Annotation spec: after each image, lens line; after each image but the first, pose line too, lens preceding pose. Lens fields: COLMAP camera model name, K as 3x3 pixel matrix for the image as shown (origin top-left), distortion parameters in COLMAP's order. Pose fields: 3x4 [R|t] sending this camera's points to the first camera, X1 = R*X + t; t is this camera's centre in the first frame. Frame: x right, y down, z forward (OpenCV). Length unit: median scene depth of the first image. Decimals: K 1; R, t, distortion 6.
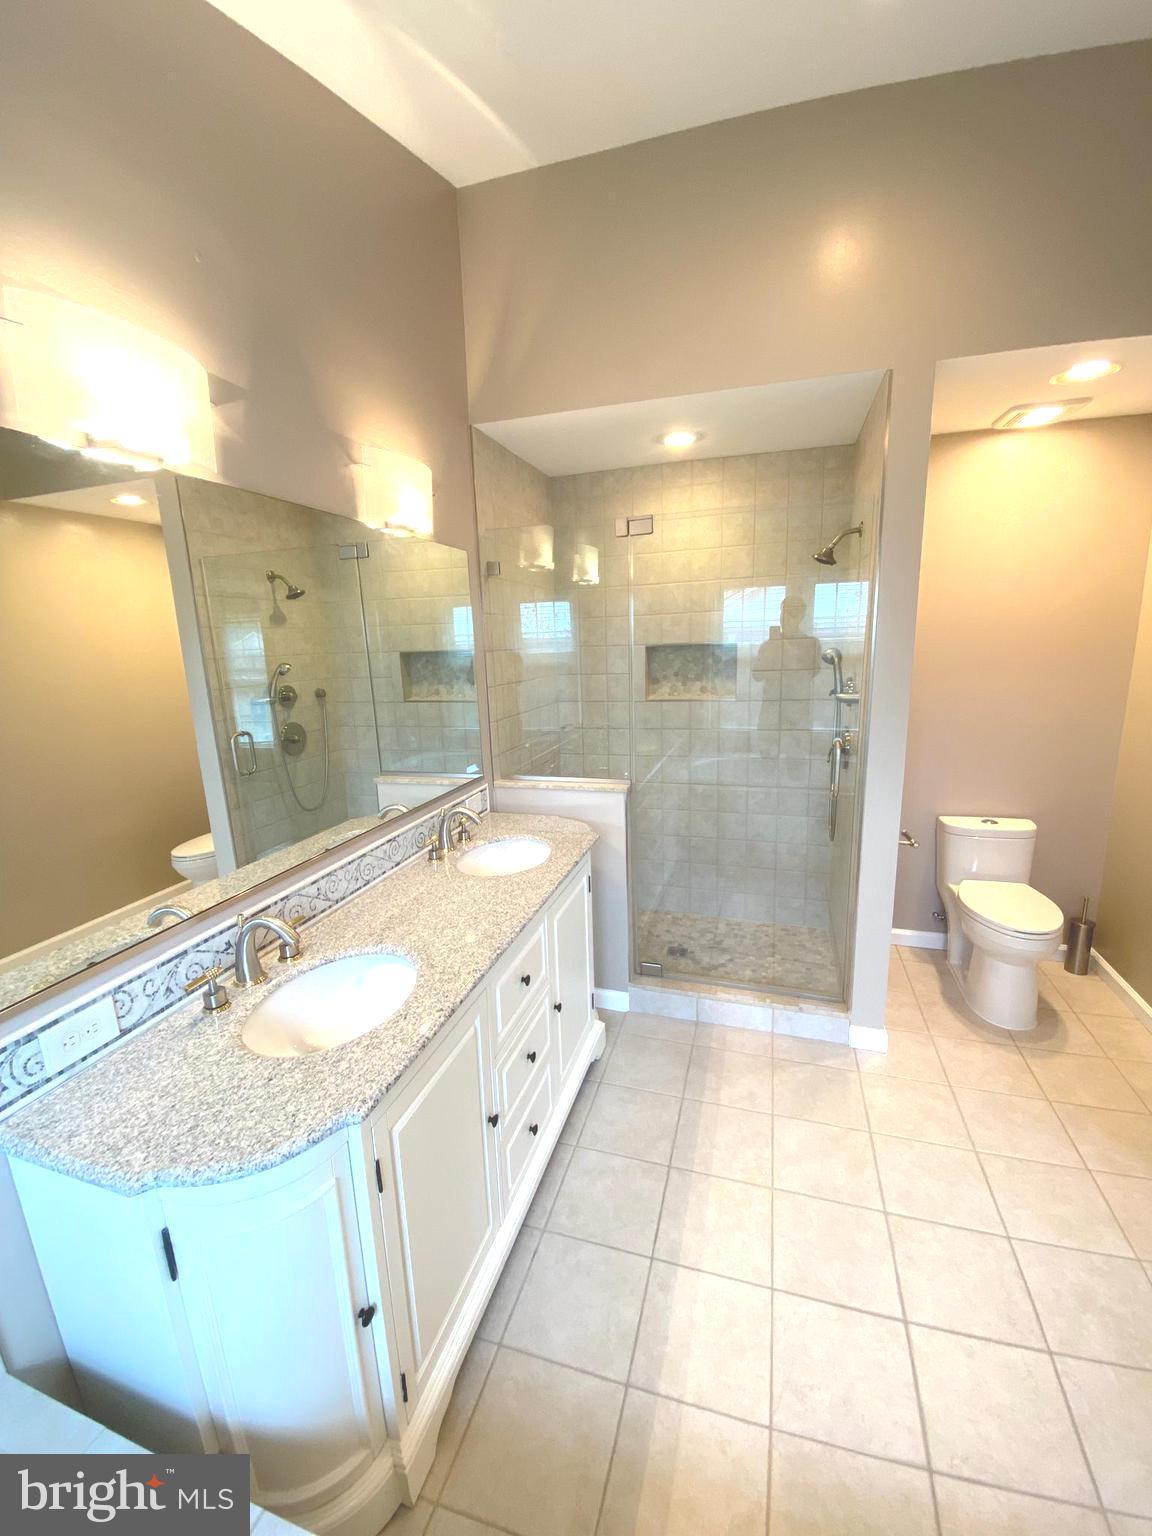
lens RADIAL K [[623.0, 0, 574.3], [0, 623.0, 762.1], [0, 0, 1]] dist [0.008386, -0.015150]
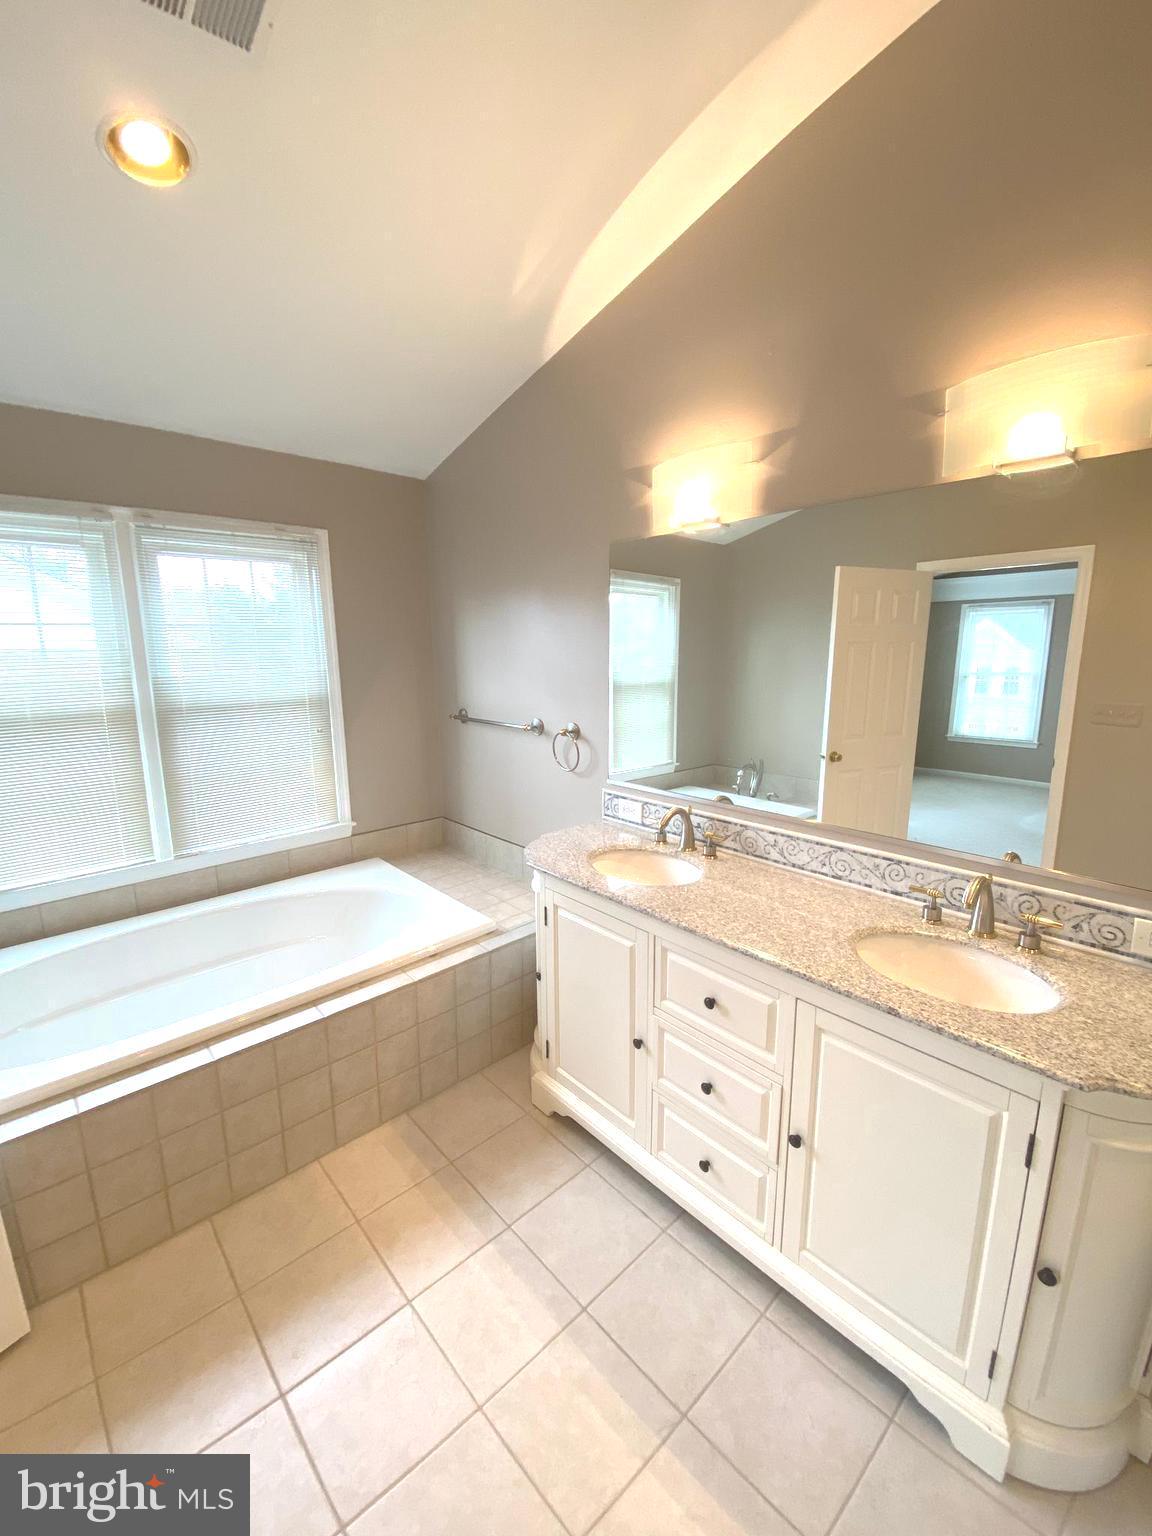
lens RADIAL K [[623.0, 0, 573.6], [0, 623.0, 763.5], [0, 0, 1]] dist [0.008386, -0.015150]
pose [[-0.504704, 0.186793, -0.842842, 0.665579], [-0.149232, 0.942736, 0.298294, -0.203490], [0.850296, 0.276329, -0.447927, 1.036794]]
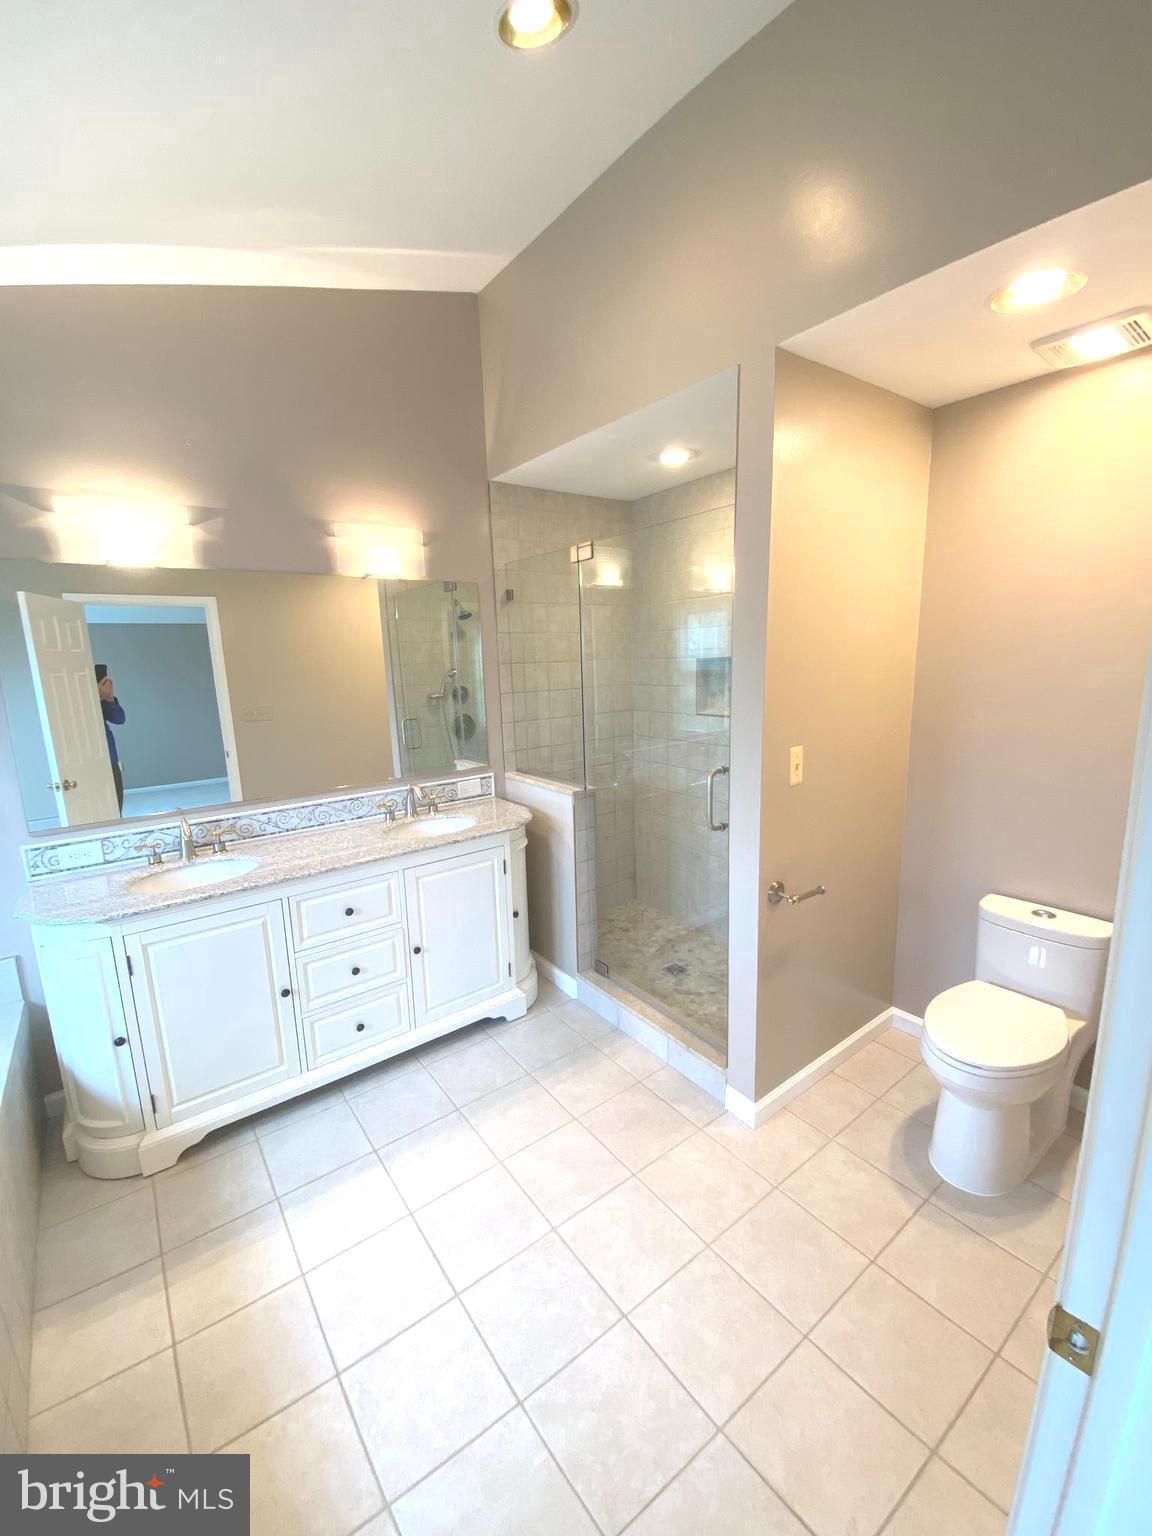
lens RADIAL K [[623.0, 0, 577.9], [0, 623.0, 762.2], [0, 0, 1]] dist [0.008386, -0.015150]
pose [[0.807756, 0.110279, -0.579110, 0.973060], [-0.110373, 0.993267, 0.035195, -0.066255], [0.579092, 0.035489, 0.814489, 0.158807]]
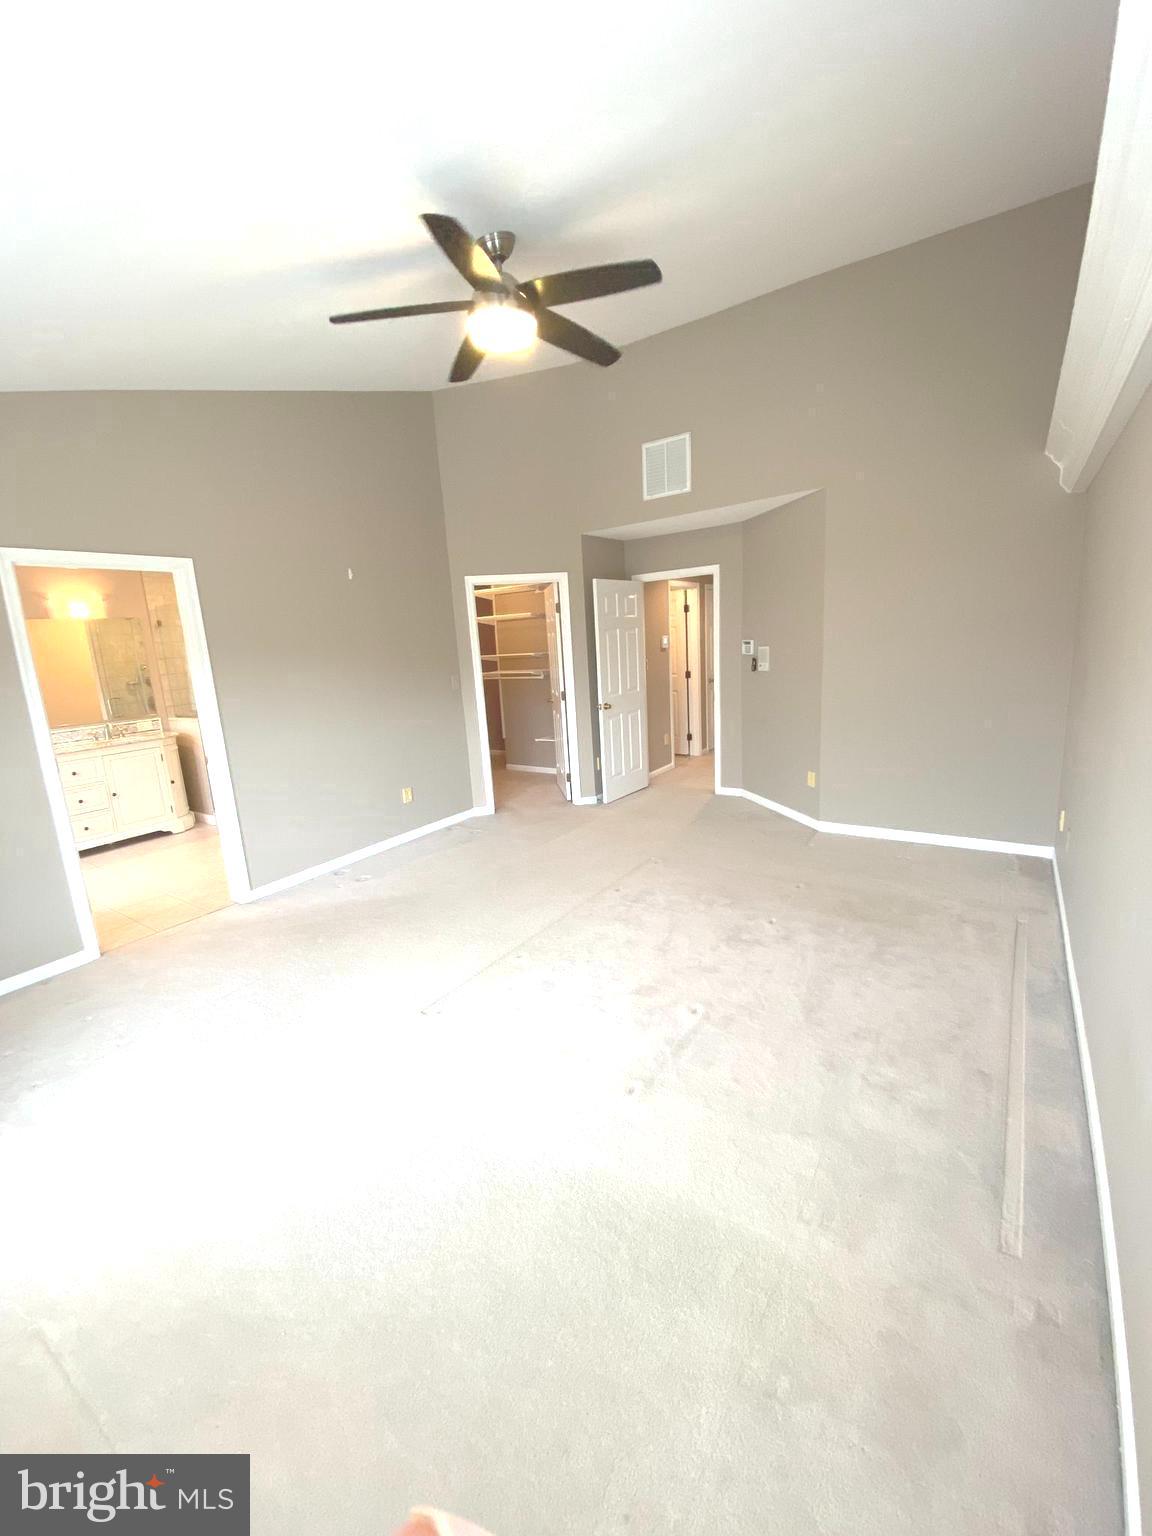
lens RADIAL K [[623.0, 0, 572.9], [0, 623.0, 756.9], [0, 0, 1]] dist [0.008386, -0.015150]
pose [[0.955124, 0.031453, -0.294533, 2.786882], [-0.029195, 0.999501, 0.012061, 0.149902], [0.294765, -0.002921, 0.955565, -1.030658]]
